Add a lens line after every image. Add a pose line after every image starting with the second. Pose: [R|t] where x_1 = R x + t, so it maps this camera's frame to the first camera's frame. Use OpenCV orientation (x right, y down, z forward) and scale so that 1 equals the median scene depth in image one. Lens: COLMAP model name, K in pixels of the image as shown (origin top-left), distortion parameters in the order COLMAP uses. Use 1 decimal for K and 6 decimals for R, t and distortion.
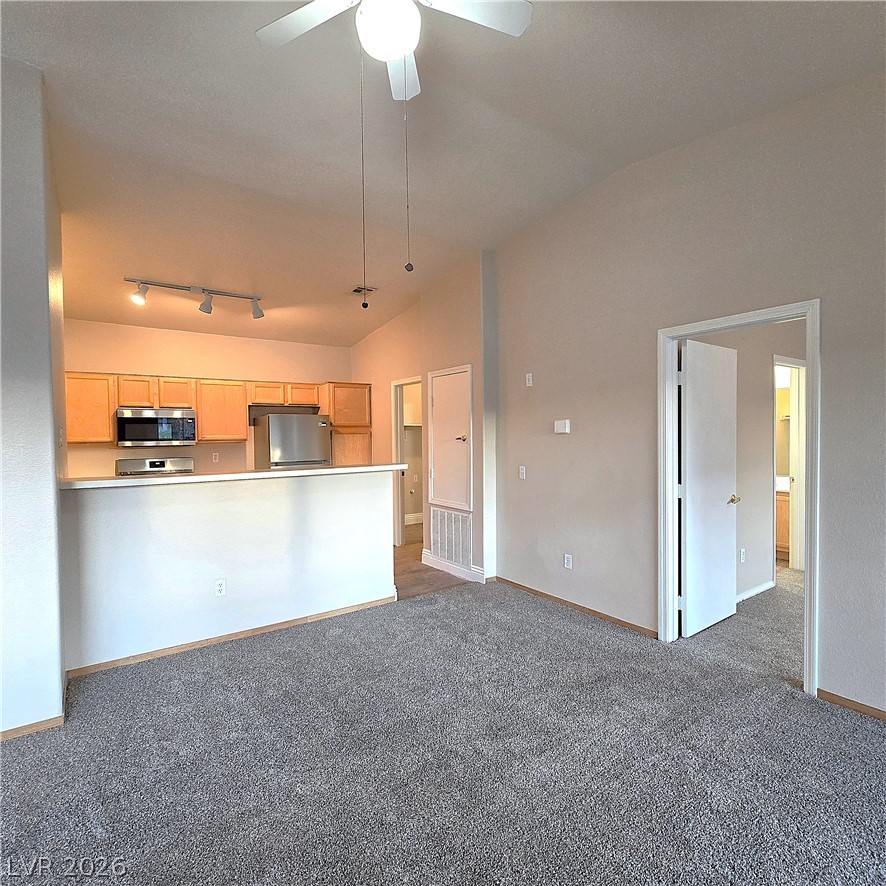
lens RADIAL K [[482.9, 0, 442.0], [0, 482.9, 445.5], [0, 0, 1]] dist [-0.002160, -0.000238]
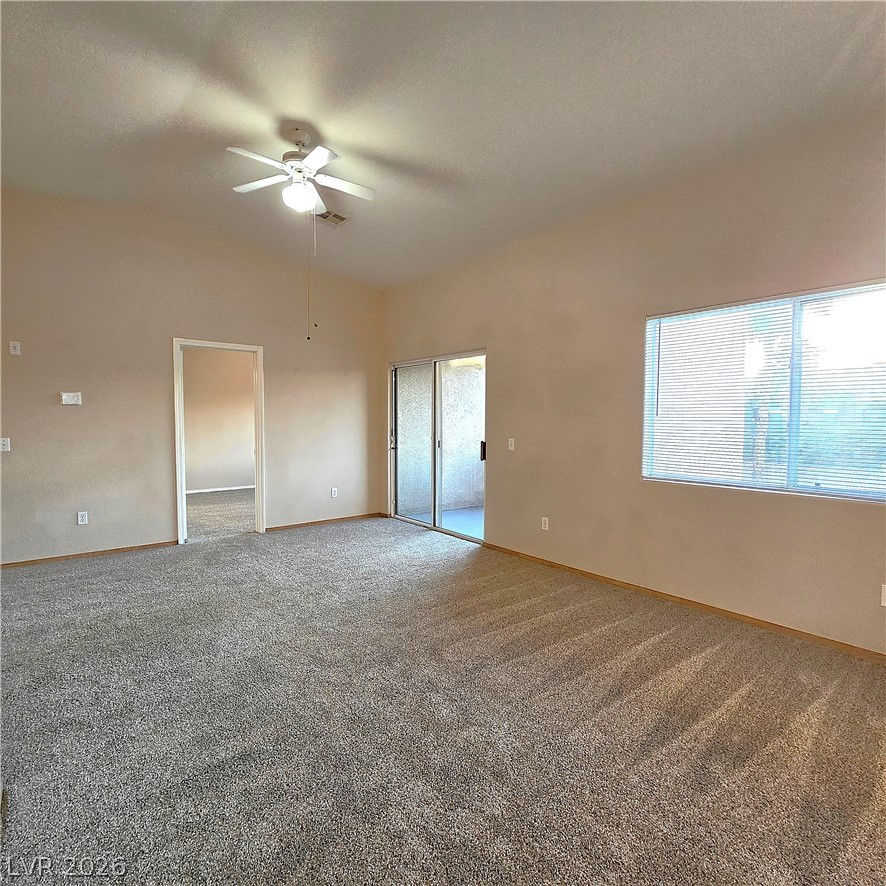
lens RADIAL K [[495.8, 0, 436.9], [0, 495.8, 446.4], [0, 0, 1]] dist [-0.004981, 0.000770]
pose [[-0.066741, -0.044365, 0.996783, -0.944966], [0.018351, 0.998787, 0.045683, 0.033829], [-0.997602, 0.021341, -0.065846, 0.245032]]
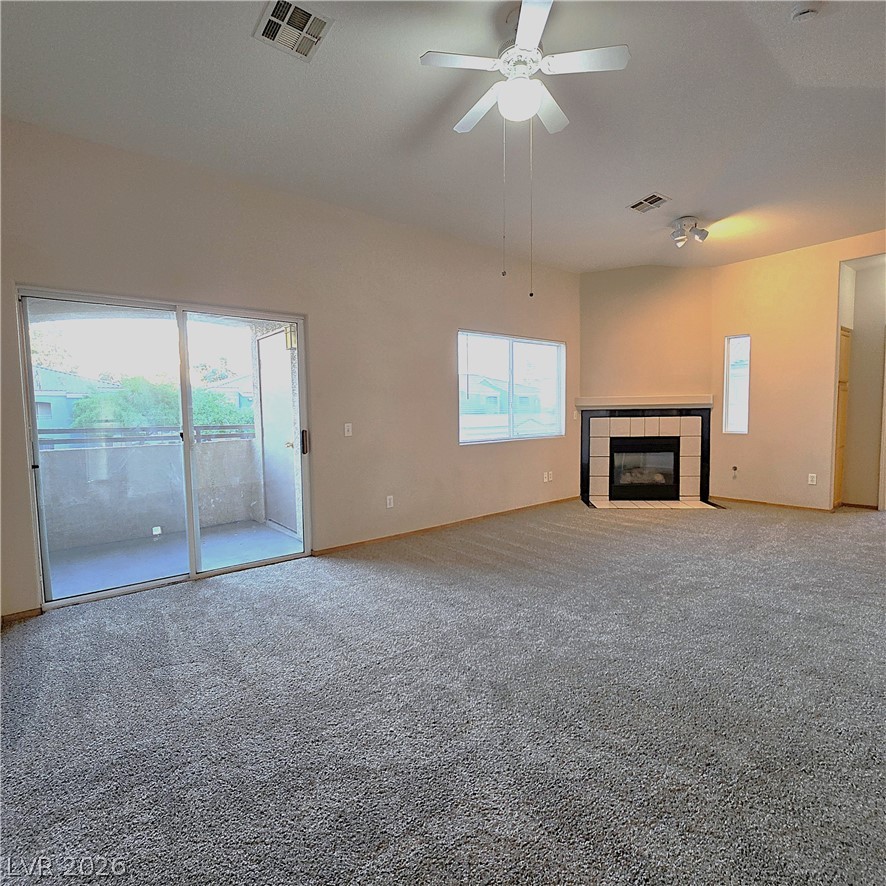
lens RADIAL K [[495.8, 0, 436.9], [0, 495.8, 446.4], [0, 0, 1]] dist [-0.004981, 0.000770]
pose [[-0.996846, 0.039138, -0.069044, 0.124238], [0.032360, 0.994788, 0.096694, 0.022566], [0.072469, 0.094155, -0.992916, 1.108697]]
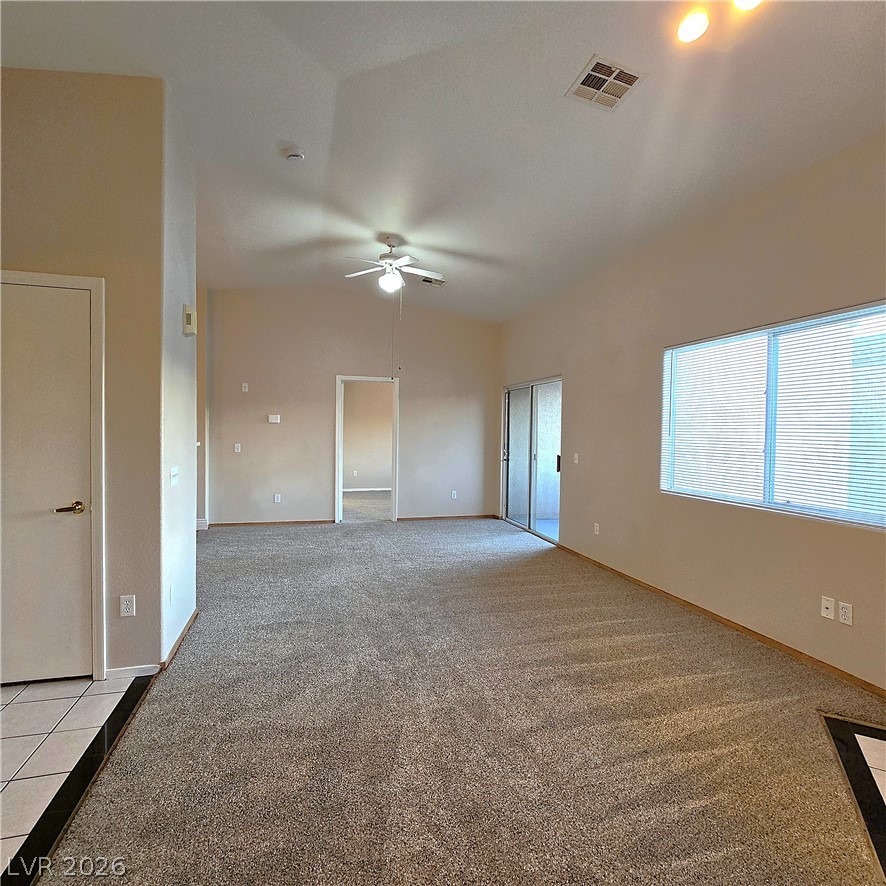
lens RADIAL K [[508.1, 0, 428.2], [0, 508.1, 443.2], [0, 0, 1]] dist [-0.001723, 0.000179]
pose [[0.355307, -0.008010, 0.934715, -1.223832], [0.002319, 0.999968, 0.007688, 0.033381], [-0.934747, -0.000564, 0.355314, -0.132176]]
